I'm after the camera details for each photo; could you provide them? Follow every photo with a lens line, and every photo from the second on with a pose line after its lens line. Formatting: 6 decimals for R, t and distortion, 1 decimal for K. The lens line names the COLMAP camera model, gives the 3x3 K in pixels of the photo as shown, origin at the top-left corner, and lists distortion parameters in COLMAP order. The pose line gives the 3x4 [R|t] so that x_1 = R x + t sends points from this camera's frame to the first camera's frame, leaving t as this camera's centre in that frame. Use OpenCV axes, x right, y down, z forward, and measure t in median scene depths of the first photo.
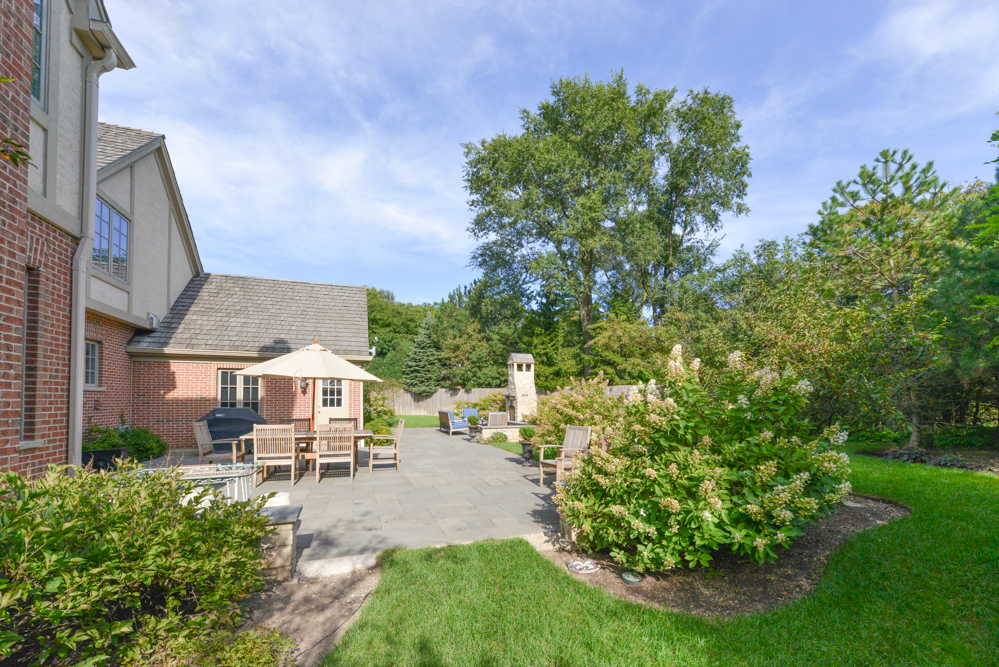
lens RADIAL K [[421.6, 0, 504.4], [0, 421.6, 389.5], [0, 0, 1]] dist [-0.000347, -0.000010]
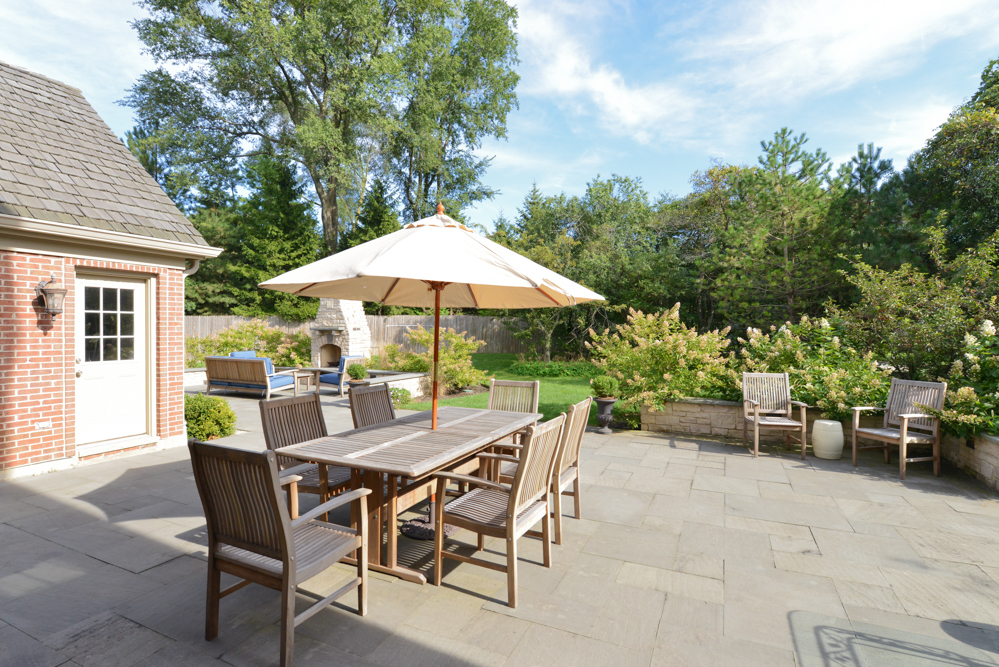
lens RADIAL K [[490.7, 0, 517.1], [0, 490.7, 336.7], [0, 0, 1]] dist [-0.040256, 0.005410]
pose [[0.689375, -0.012794, 0.724292, -0.201487], [-0.013115, 0.999460, 0.030136, 0.000009], [-0.724286, -0.030274, 0.688835, 0.175975]]
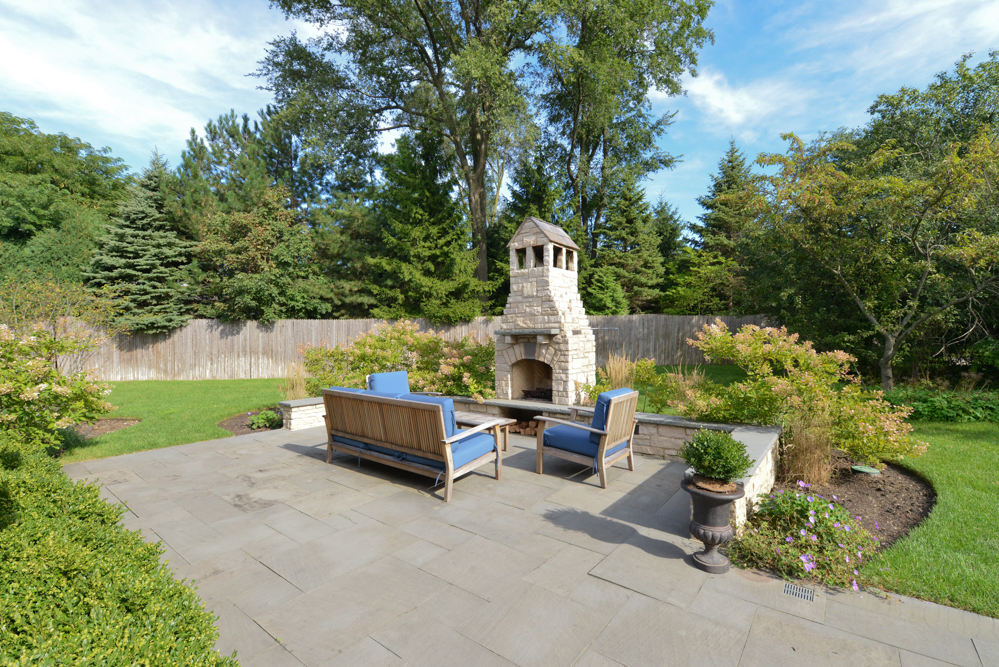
lens RADIAL K [[456.6, 0, 499.7], [0, 456.6, 330.4], [0, 0, 1]] dist [-0.017936, -0.000182]
pose [[0.850337, -0.003645, 0.526226, -0.131659], [-0.000157, 0.999974, 0.007180, 0.005830], [-0.526238, -0.006188, 0.850315, 0.422399]]
